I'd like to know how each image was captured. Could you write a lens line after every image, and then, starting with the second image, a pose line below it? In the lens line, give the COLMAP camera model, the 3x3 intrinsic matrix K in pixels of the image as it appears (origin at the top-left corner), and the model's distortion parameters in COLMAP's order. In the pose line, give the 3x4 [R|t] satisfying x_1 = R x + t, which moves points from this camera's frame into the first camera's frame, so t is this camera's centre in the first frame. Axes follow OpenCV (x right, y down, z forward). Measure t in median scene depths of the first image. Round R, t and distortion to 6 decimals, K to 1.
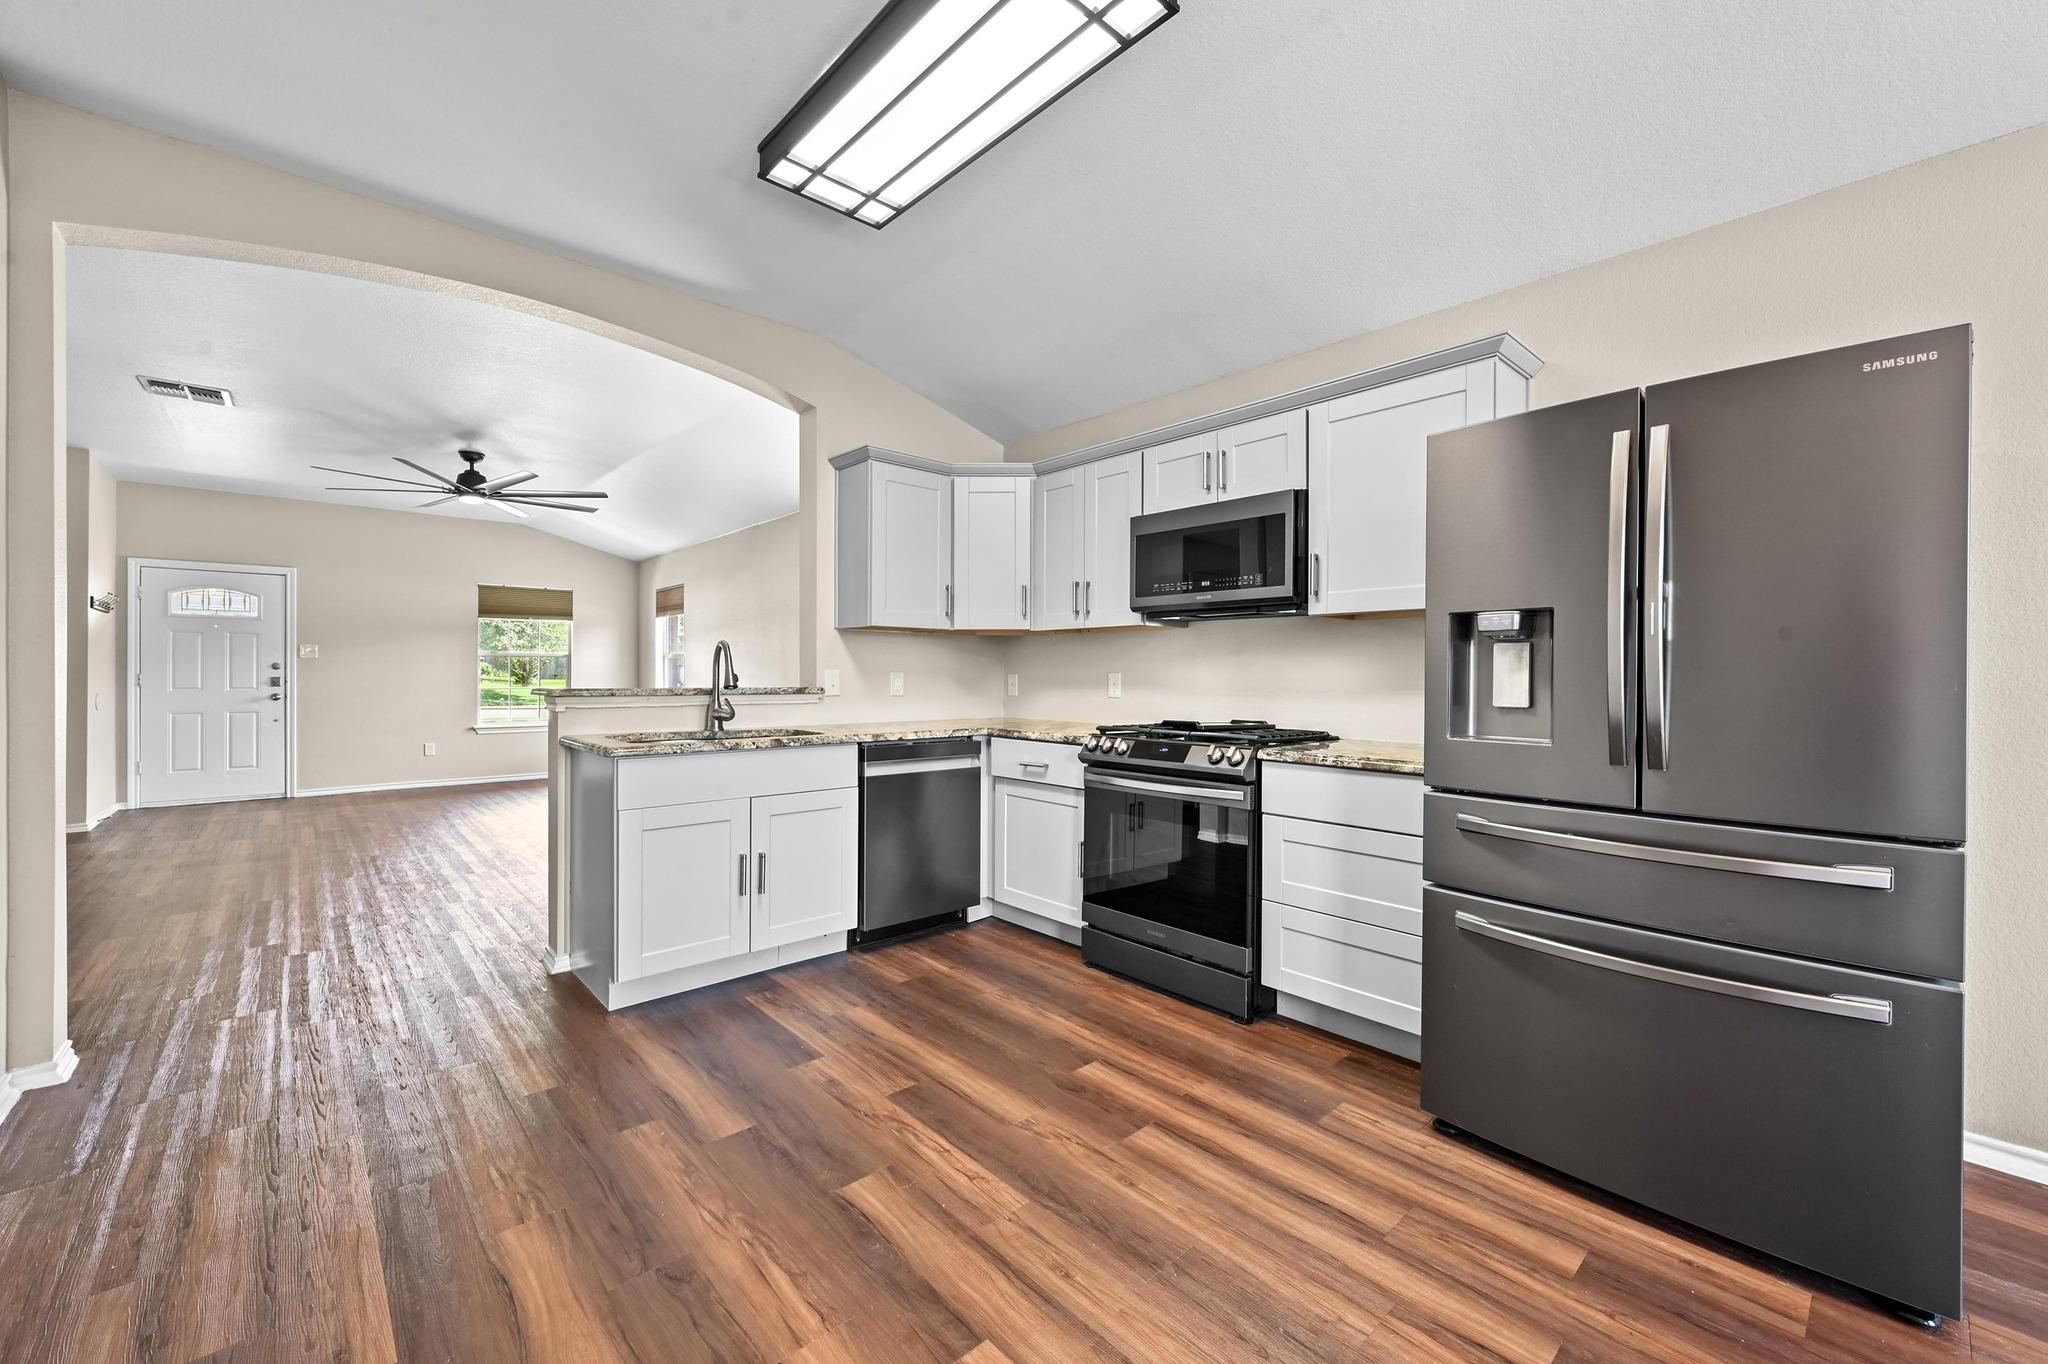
lens RADIAL K [[814.5, 0, 1025.1], [0, 814.5, 678.8], [0, 0, 1]] dist [0.000552, 0.000587]
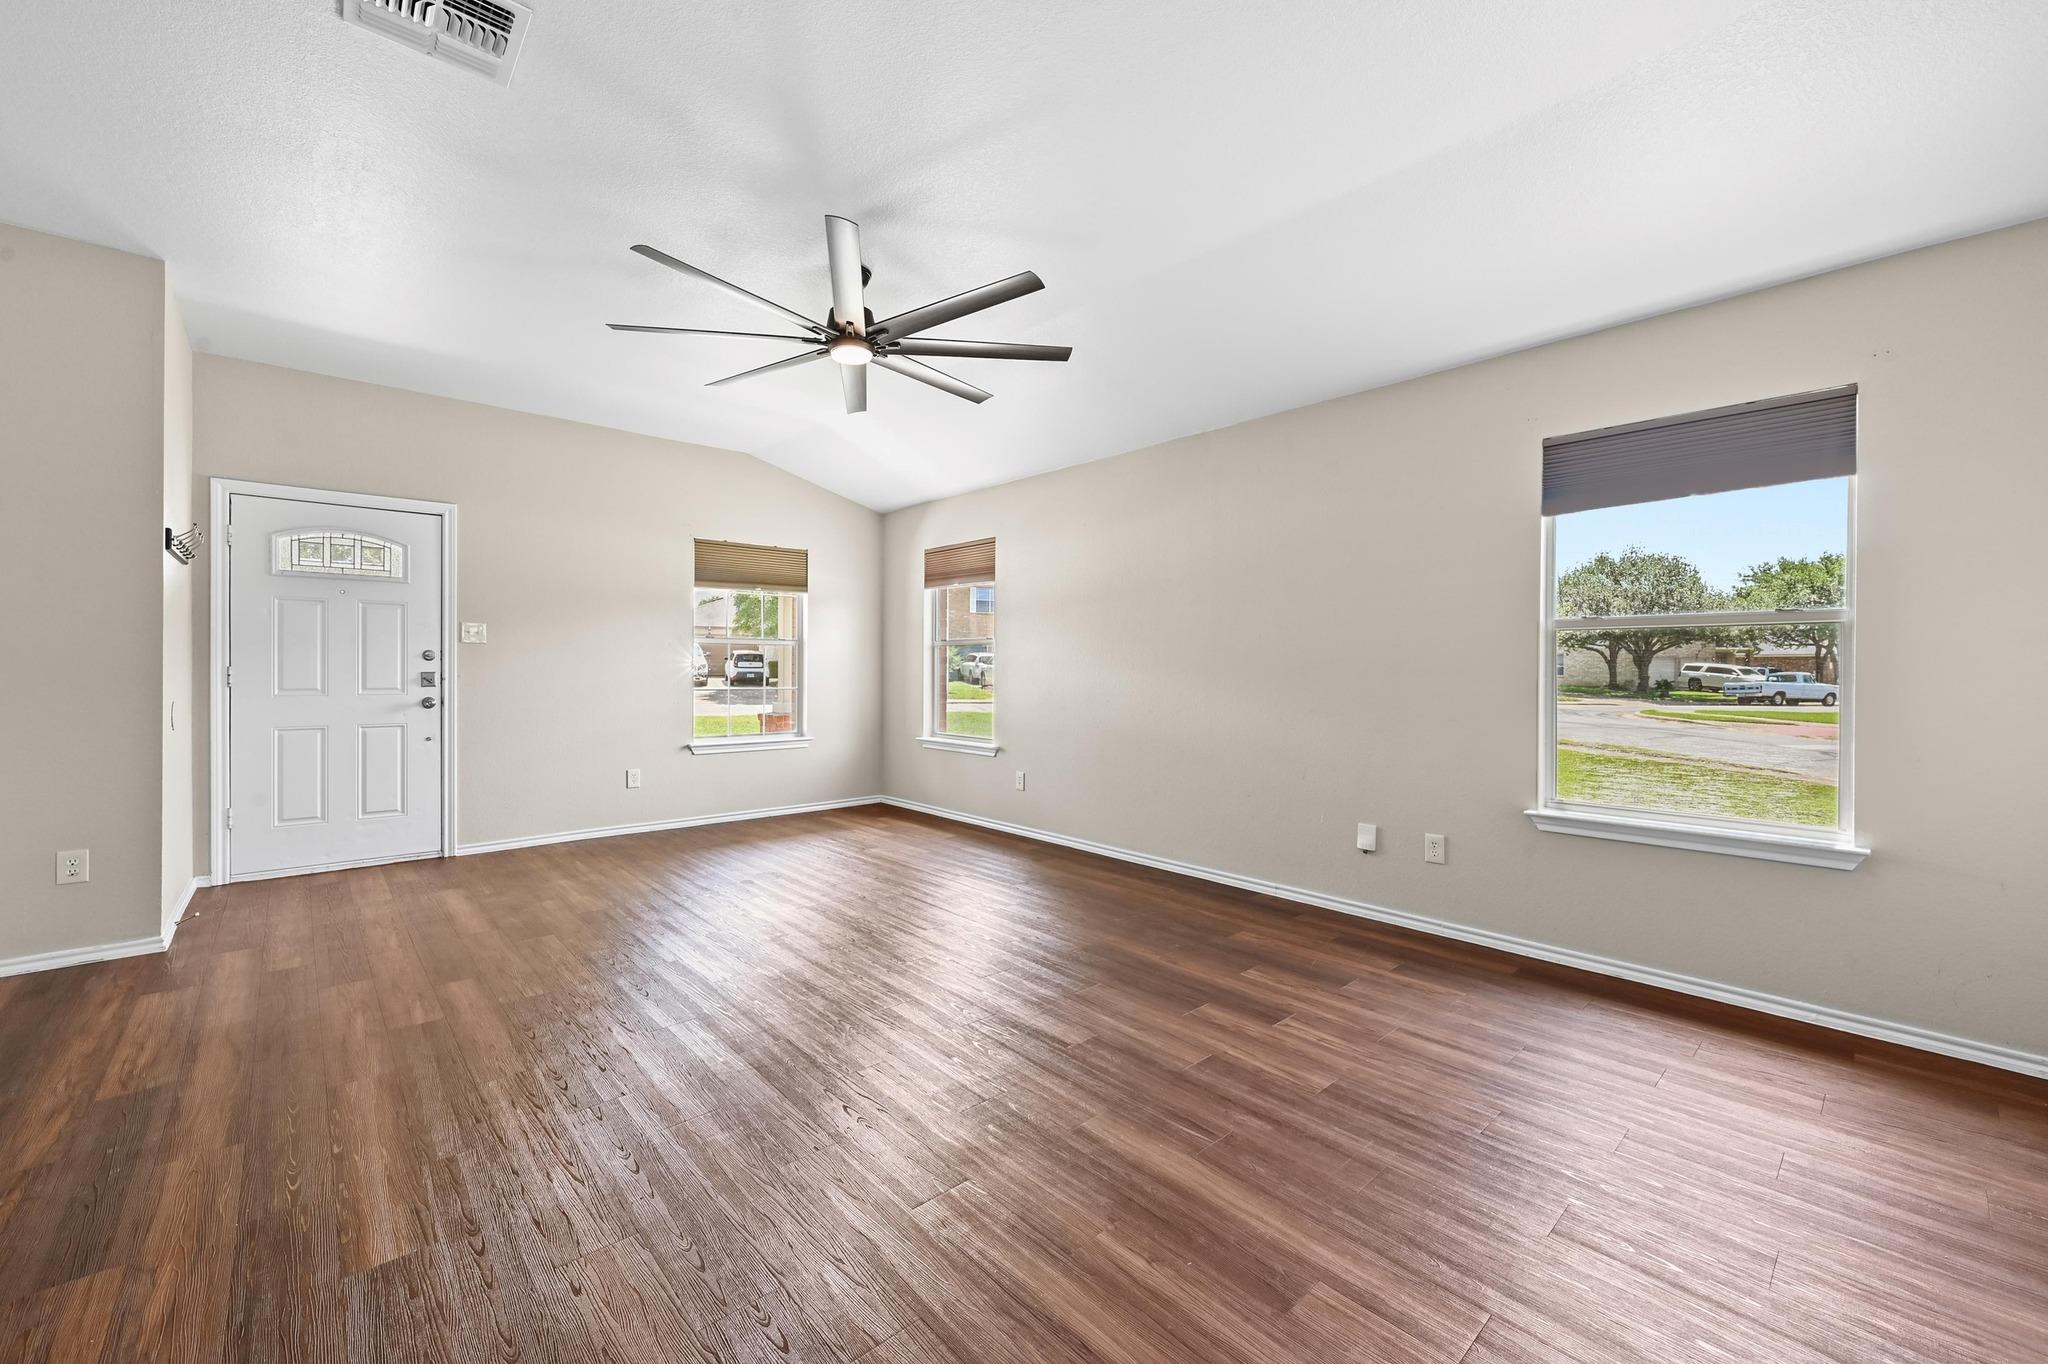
lens RADIAL K [[814.5, 0, 1030.0], [0, 814.5, 677.5], [0, 0, 1]] dist [0.000552, 0.000587]
pose [[0.999970, 0.002183, 0.007365, -0.999450], [-0.002243, 0.999965, 0.008106, -0.009348], [-0.007347, -0.008122, 0.999940, 0.780949]]
